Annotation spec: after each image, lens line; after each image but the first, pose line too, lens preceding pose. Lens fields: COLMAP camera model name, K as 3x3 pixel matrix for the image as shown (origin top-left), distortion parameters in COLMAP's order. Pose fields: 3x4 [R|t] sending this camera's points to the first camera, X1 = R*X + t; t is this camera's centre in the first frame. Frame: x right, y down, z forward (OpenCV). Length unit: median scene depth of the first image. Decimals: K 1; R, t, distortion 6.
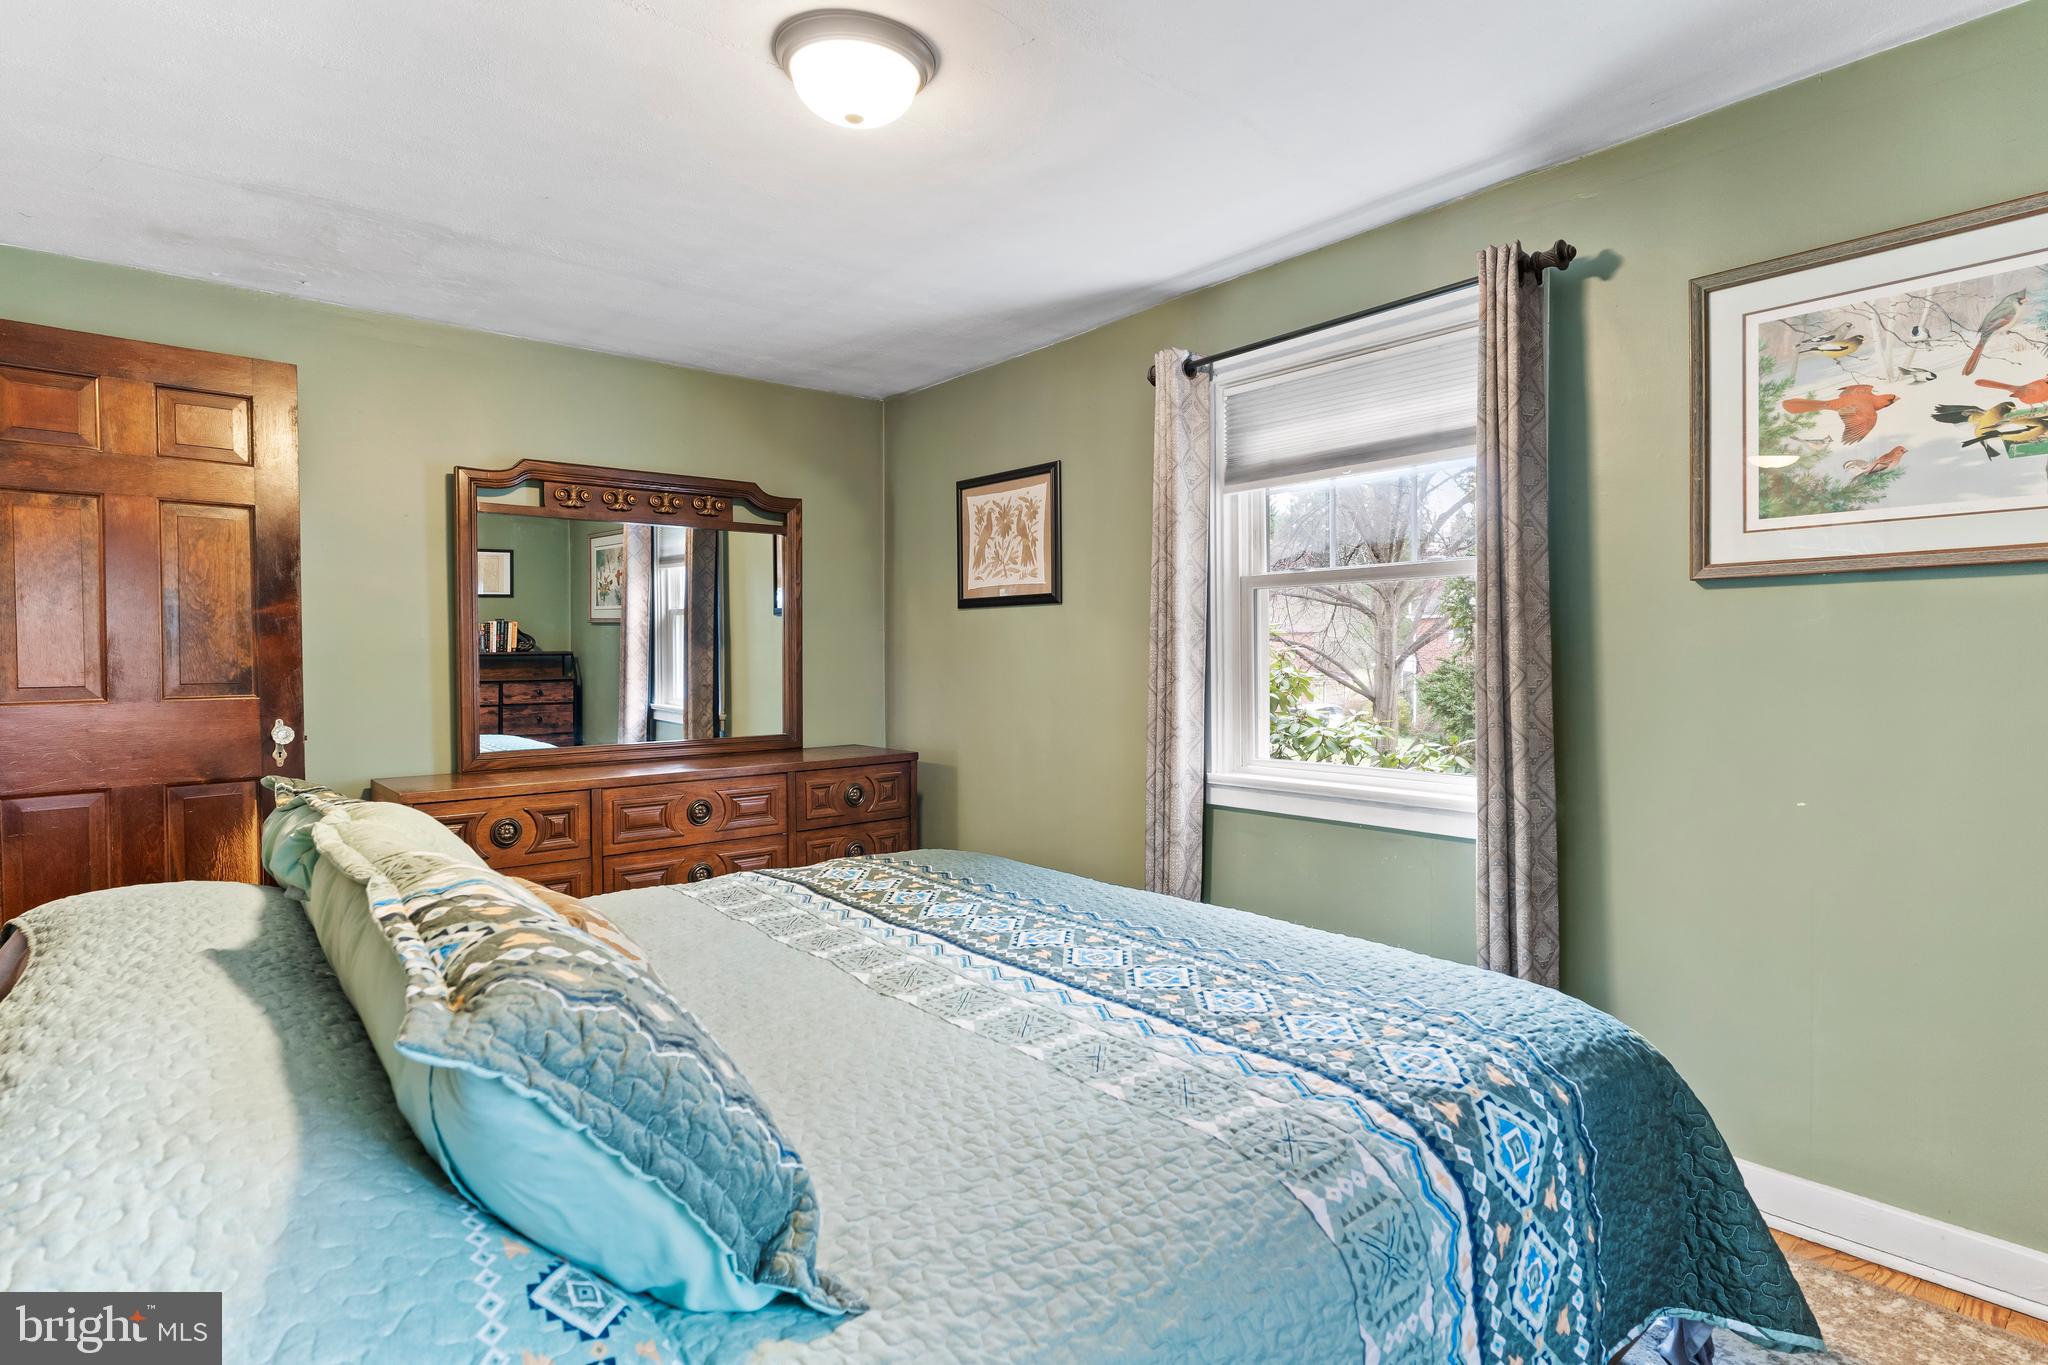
lens RADIAL K [[1049.9, 0, 1020.2], [0, 1049.9, 669.5], [0, 0, 1]] dist [-0.007980, 0.003524]
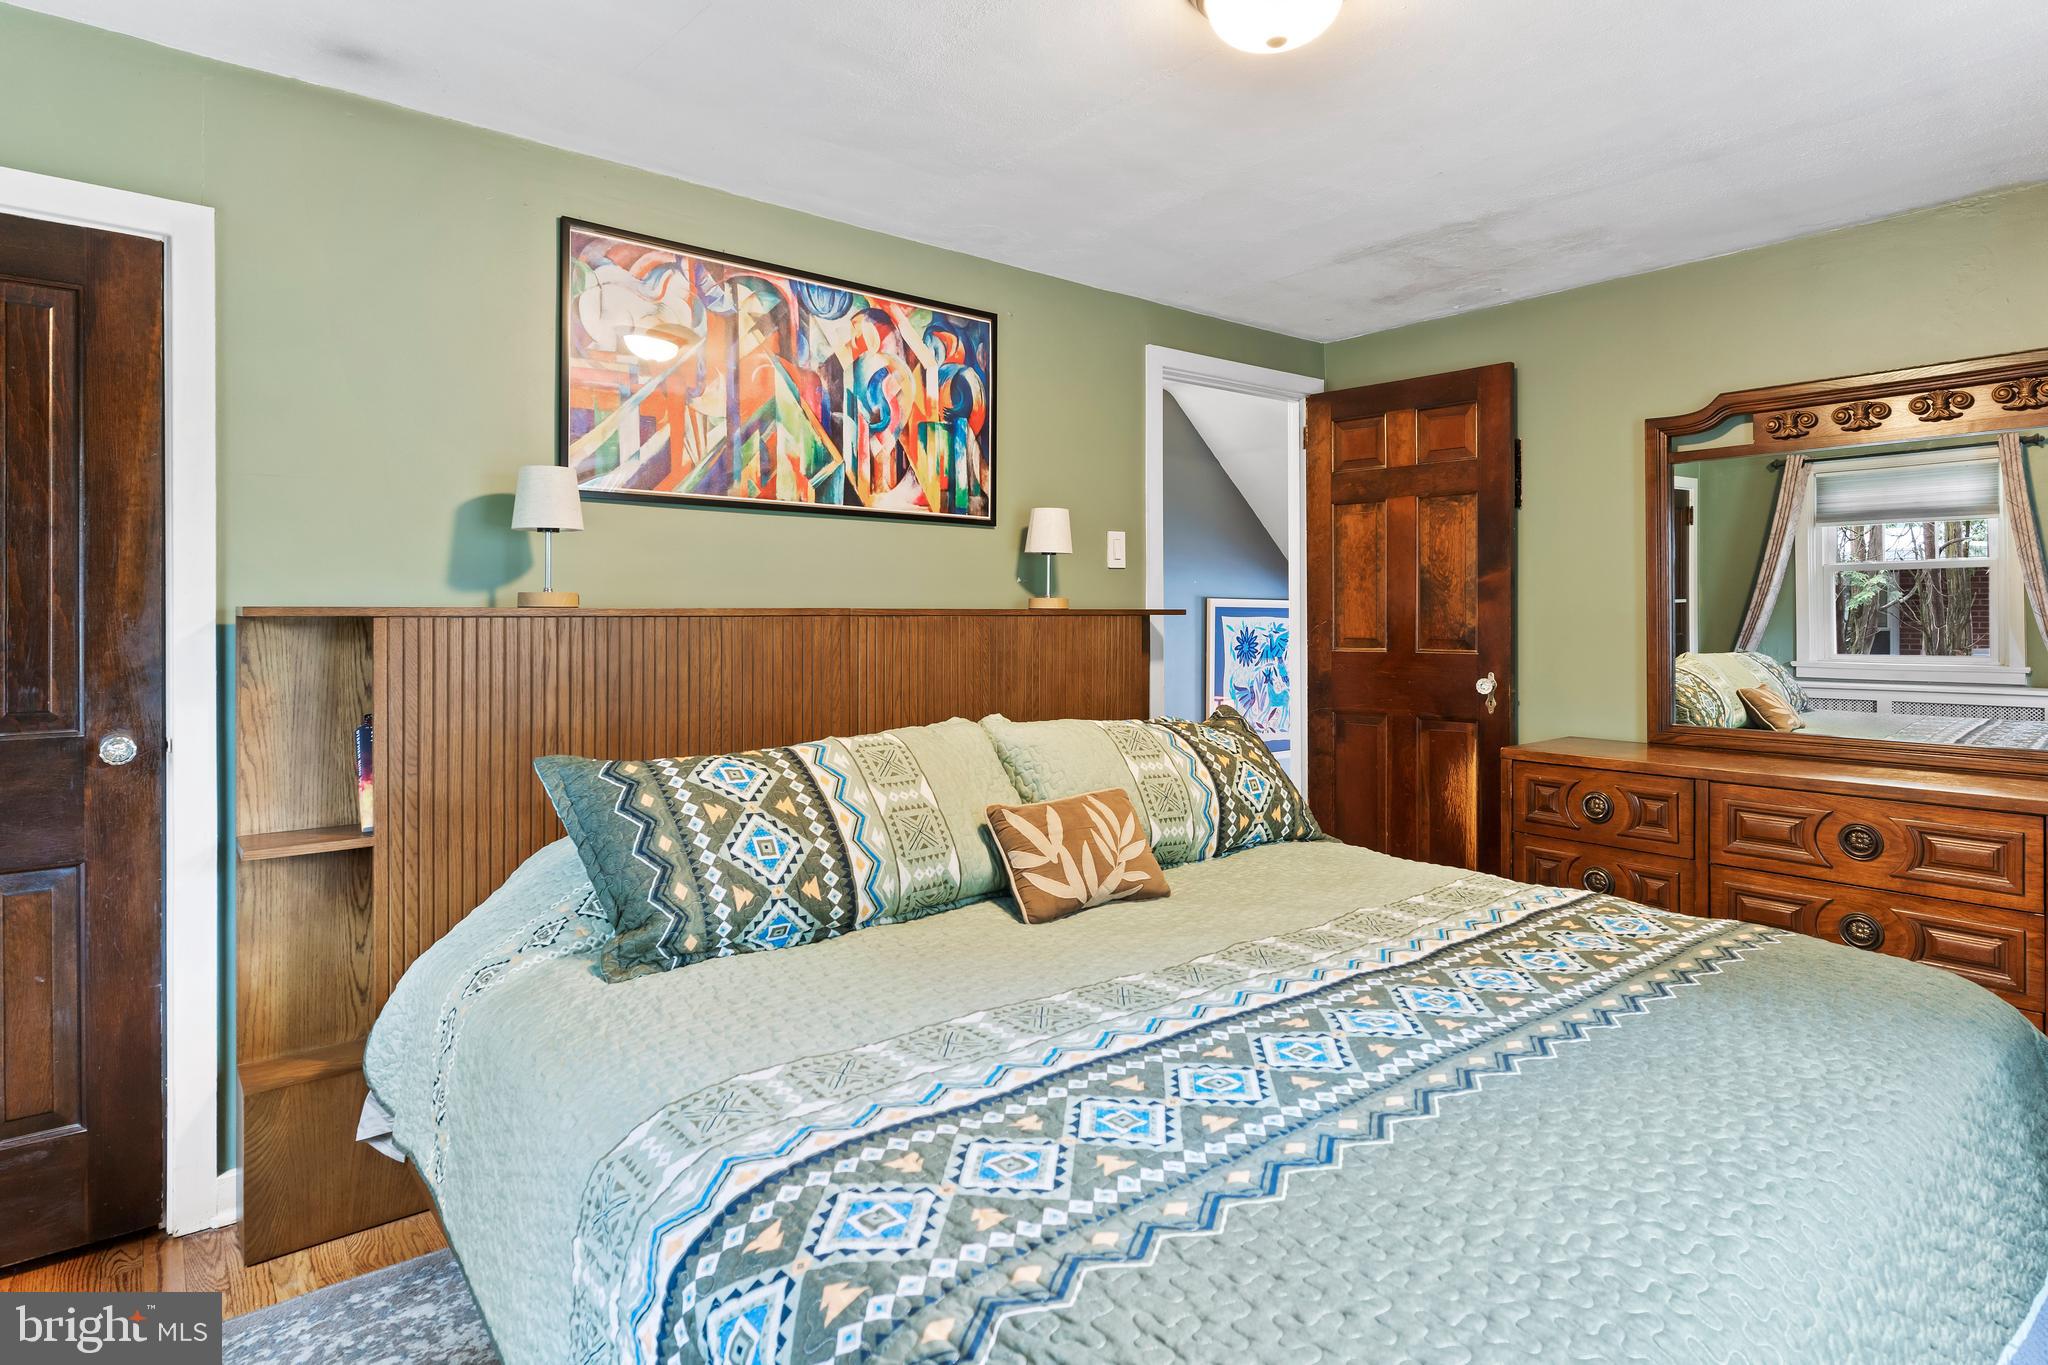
lens RADIAL K [[1049.9, 0, 984.4], [0, 1049.9, 607.9], [0, 0, 1]] dist [-0.007980, 0.003524]
pose [[-0.018256, -0.002084, -0.999831, 0.434830], [-0.013603, 0.999906, -0.001836, -0.013498], [0.999741, 0.013567, -0.018282, 0.434891]]
